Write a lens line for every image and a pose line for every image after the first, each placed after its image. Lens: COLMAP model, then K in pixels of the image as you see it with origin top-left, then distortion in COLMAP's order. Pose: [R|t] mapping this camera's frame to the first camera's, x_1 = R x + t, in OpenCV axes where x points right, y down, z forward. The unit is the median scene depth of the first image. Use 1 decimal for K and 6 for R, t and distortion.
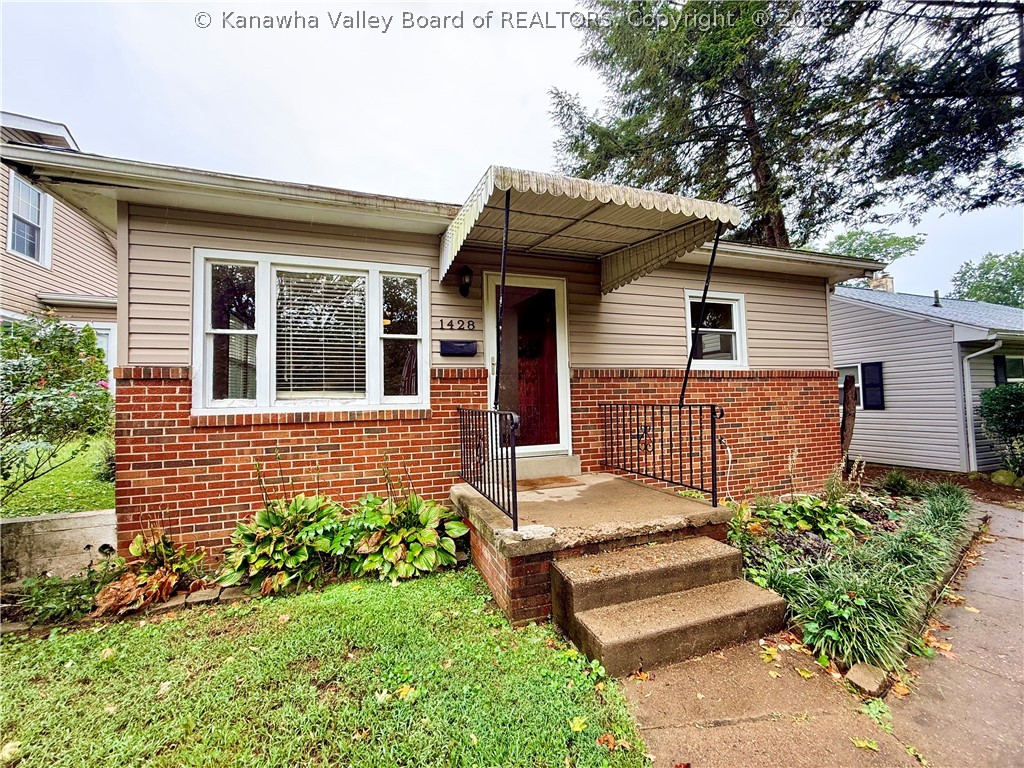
lens RADIAL K [[408.7, 0, 512.6], [0, 408.7, 384.3], [0, 0, 1]] dist [-0.000054, 0.000398]
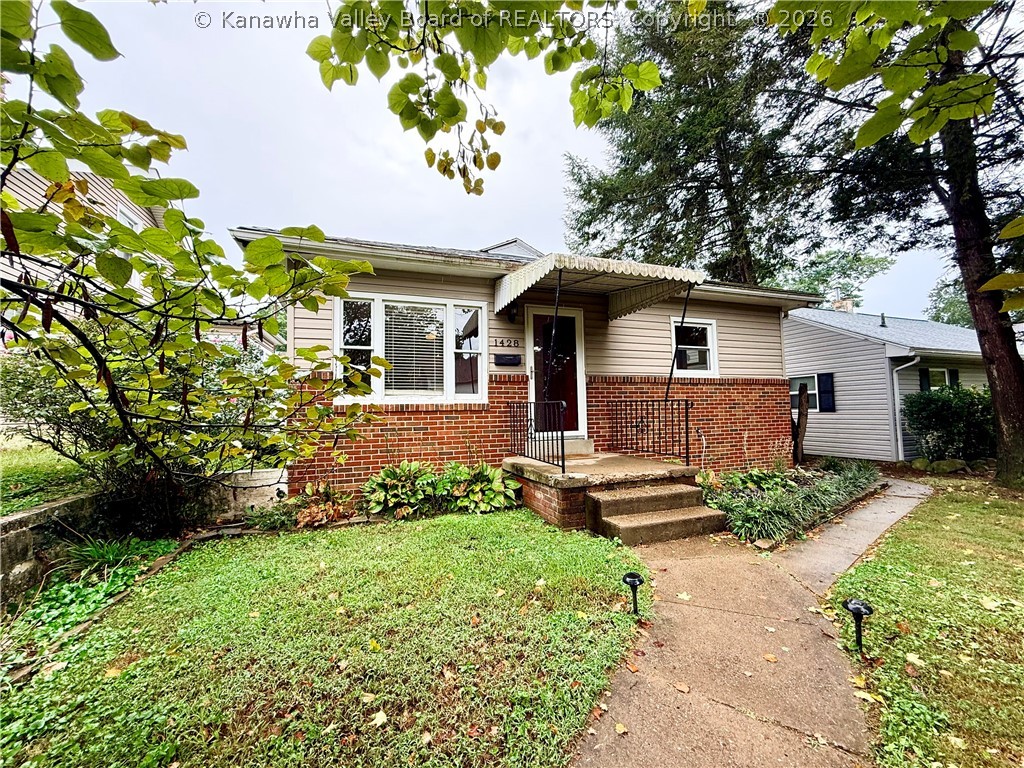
lens RADIAL K [[408.7, 0, 512.6], [0, 408.7, 384.3], [0, 0, 1]] dist [-0.000054, 0.000398]
pose [[0.999802, 0.007285, 0.018519, -0.145137], [-0.006891, 0.999750, -0.021251, 0.024404], [-0.018669, 0.021119, 0.999603, -0.399125]]
